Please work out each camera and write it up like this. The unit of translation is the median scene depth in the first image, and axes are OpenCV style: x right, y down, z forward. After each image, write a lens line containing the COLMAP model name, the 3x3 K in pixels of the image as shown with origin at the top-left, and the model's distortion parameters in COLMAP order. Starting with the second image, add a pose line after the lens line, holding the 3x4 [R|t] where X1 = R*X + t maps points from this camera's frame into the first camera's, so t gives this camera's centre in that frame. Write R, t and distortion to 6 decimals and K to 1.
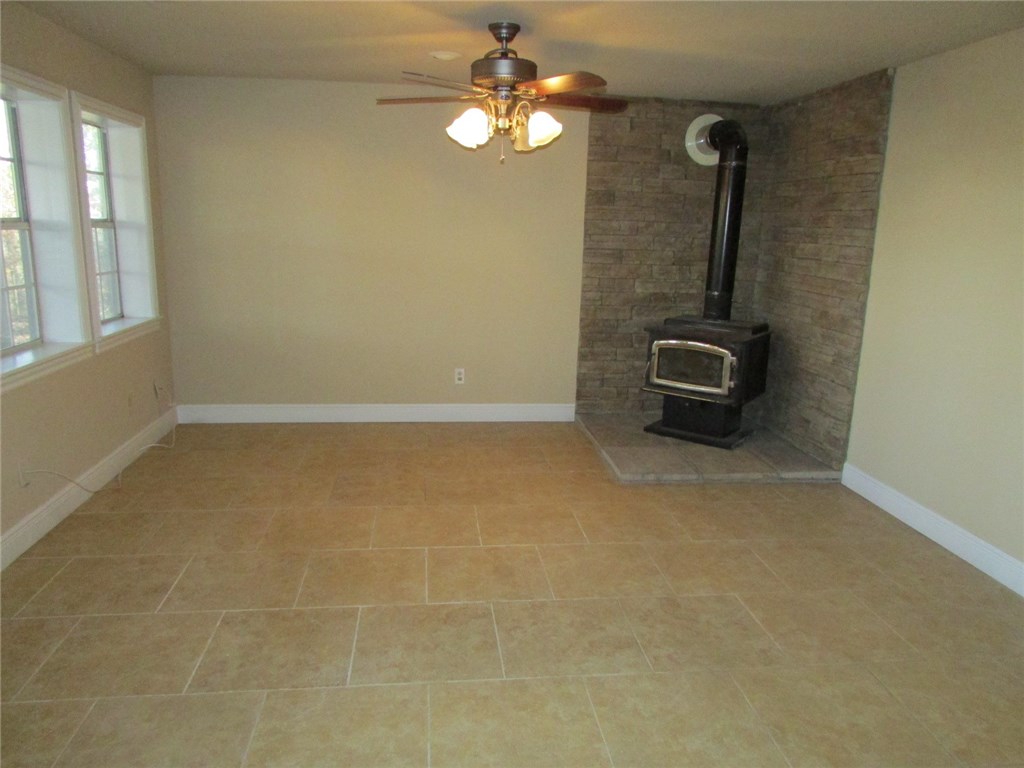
lens RADIAL K [[736.8, 0, 513.5], [0, 736.8, 382.2], [0, 0, 1]] dist [-0.022913, -0.003750]
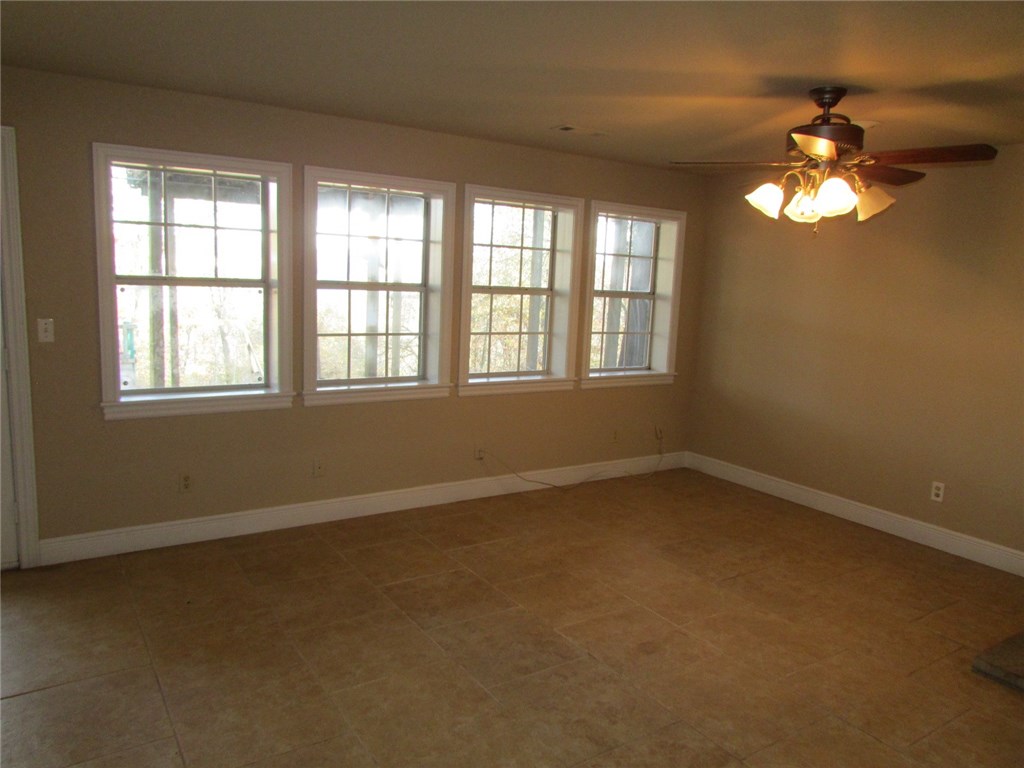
lens RADIAL K [[736.8, 0, 513.3], [0, 736.8, 384.6], [0, 0, 1]] dist [-0.022913, -0.003750]
pose [[0.452599, 0.128908, -0.882347, 0.626130], [-0.225565, 0.973866, 0.026575, -0.059088], [0.862713, 0.186999, 0.469848, 0.281865]]
